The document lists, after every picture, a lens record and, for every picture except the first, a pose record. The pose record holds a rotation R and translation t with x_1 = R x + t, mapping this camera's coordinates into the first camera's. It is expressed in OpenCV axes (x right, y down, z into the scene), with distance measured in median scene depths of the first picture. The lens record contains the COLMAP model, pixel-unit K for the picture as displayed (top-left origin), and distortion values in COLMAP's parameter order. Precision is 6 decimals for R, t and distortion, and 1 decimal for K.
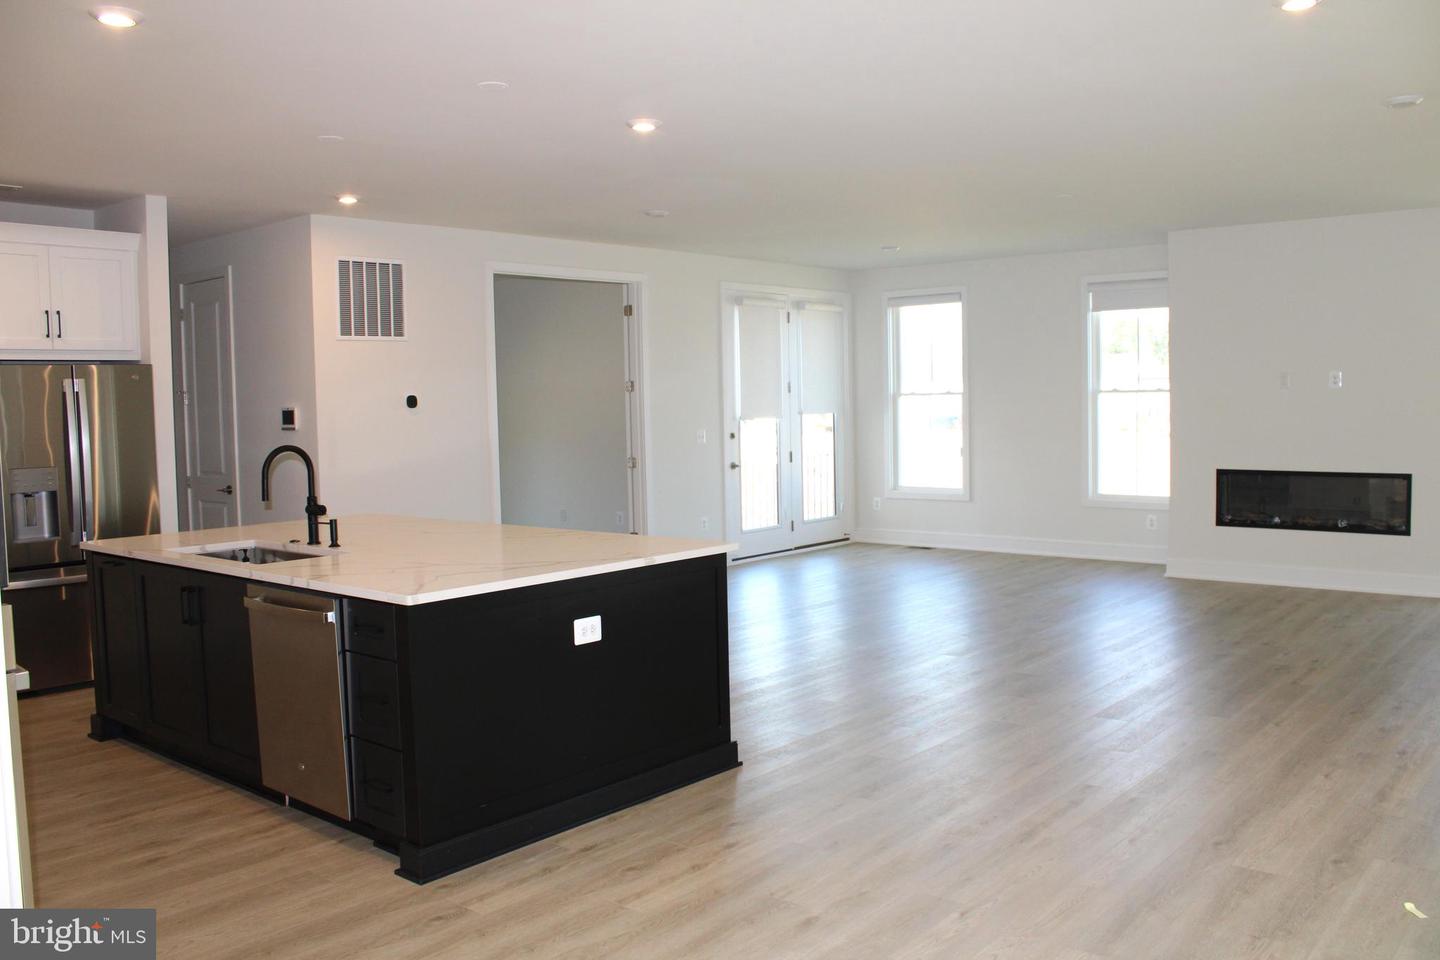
lens RADIAL K [[1221.6, 0, 729.4], [0, 1221.6, 465.7], [0, 0, 1]] dist [-0.118259, 0.077601]
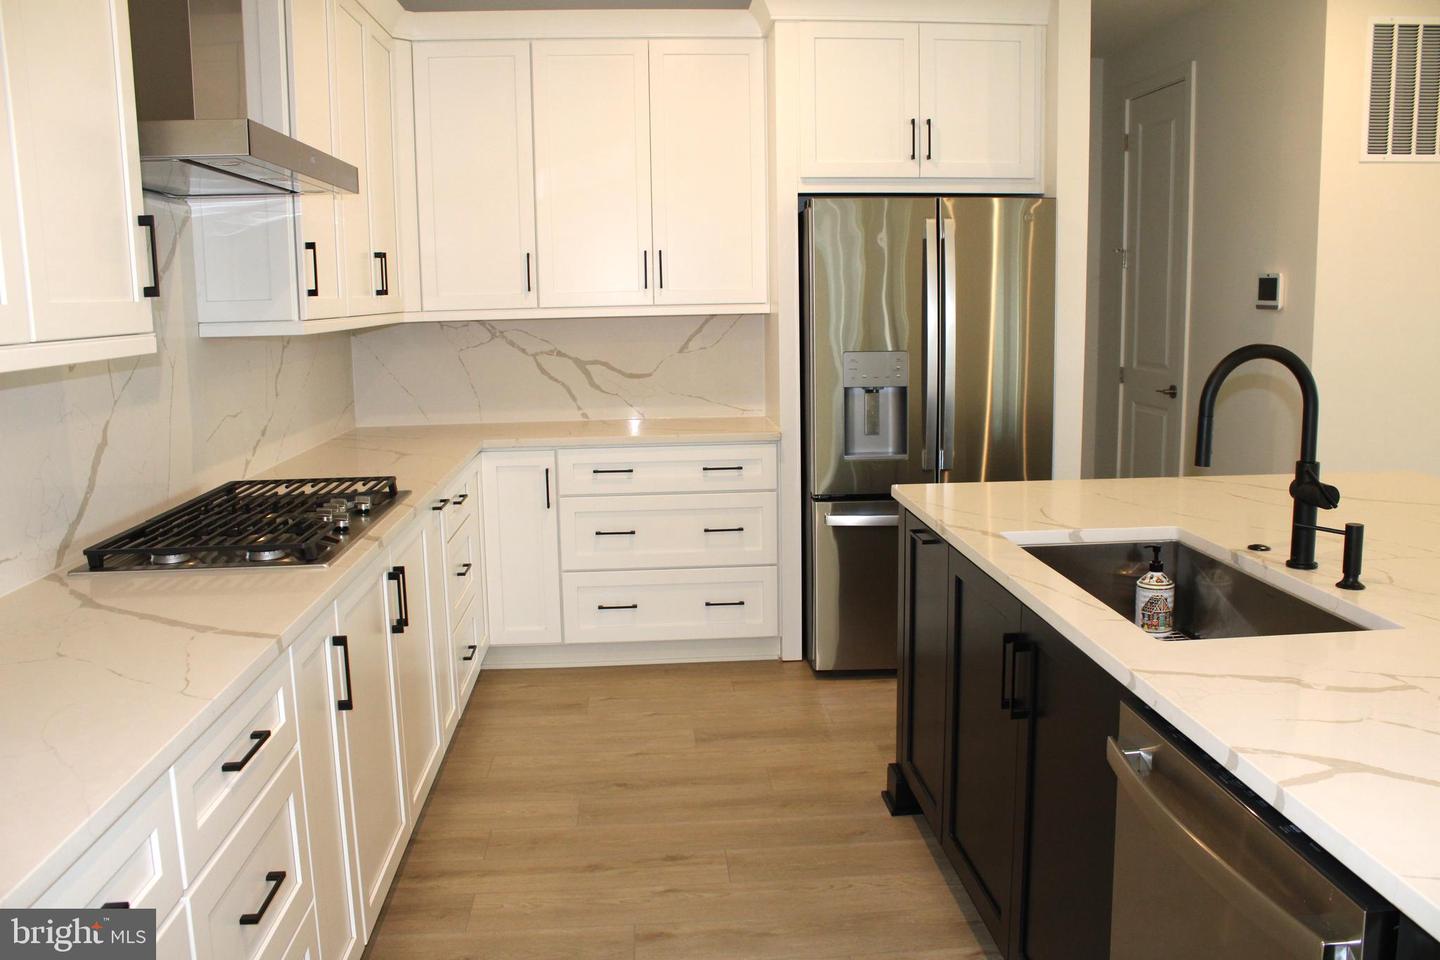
lens RADIAL K [[1221.6, 0, 734.8], [0, 1221.6, 472.0], [0, 0, 1]] dist [-0.118259, 0.077601]
pose [[0.720855, 0.119160, -0.682766, -0.157030], [-0.045428, 0.991115, 0.125012, -0.012980], [0.691595, -0.059098, 0.719863, 0.426435]]
